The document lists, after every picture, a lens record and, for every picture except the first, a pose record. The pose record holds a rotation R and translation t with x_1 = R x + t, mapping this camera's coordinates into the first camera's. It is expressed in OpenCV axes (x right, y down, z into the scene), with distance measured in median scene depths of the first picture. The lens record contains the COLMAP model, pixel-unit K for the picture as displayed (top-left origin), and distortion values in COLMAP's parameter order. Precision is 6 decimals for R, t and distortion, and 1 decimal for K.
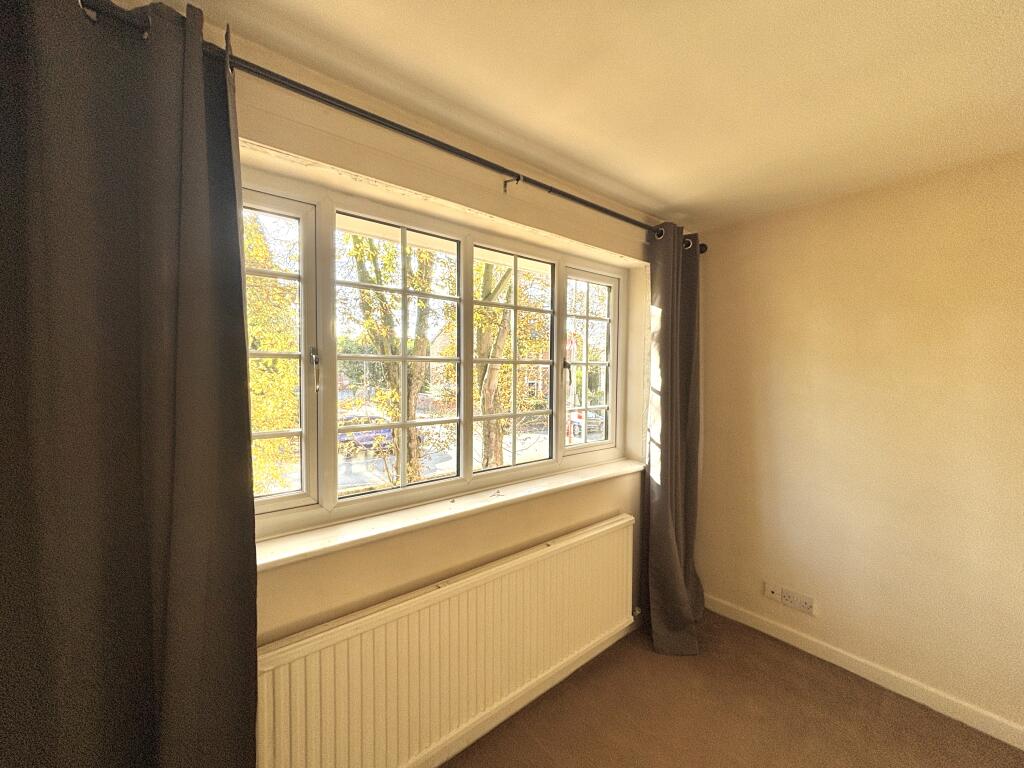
lens RADIAL K [[410.7, 0, 514.2], [0, 410.7, 387.0], [0, 0, 1]] dist [0.002756, -0.000633]
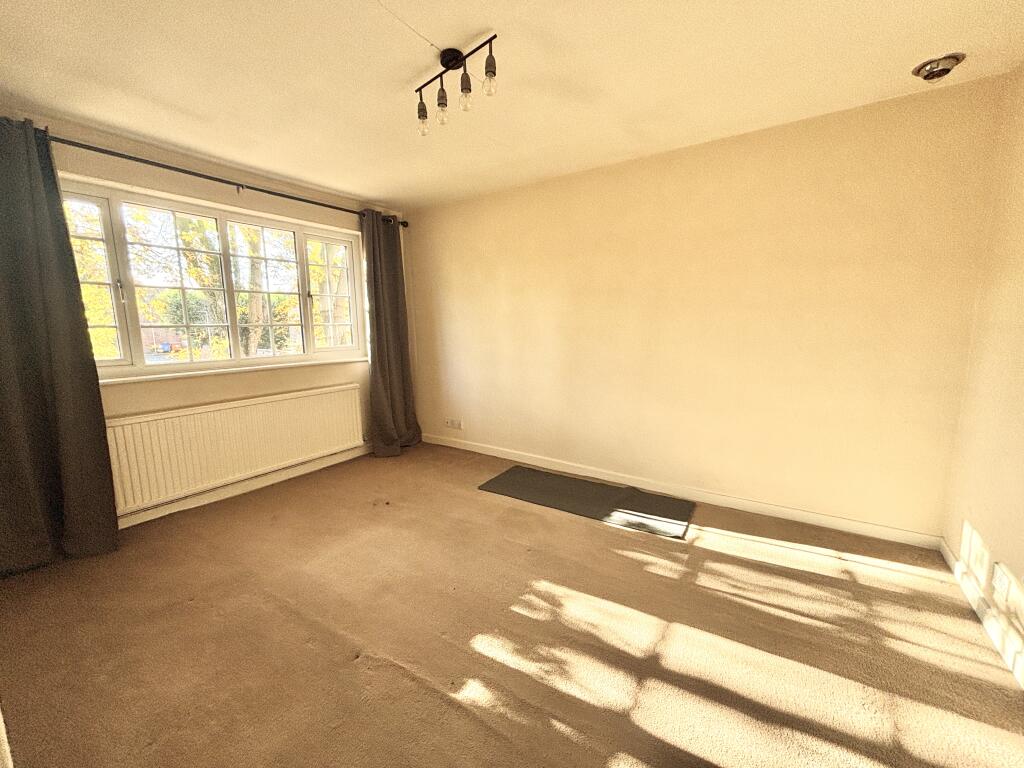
lens RADIAL K [[410.7, 0, 511.7], [0, 410.7, 386.7], [0, 0, 1]] dist [0.002756, -0.000633]
pose [[0.958300, -0.062148, 0.278924, 0.519966], [0.030448, 0.992714, 0.116581, 0.177030], [-0.284137, -0.103227, 0.953210, -1.036278]]
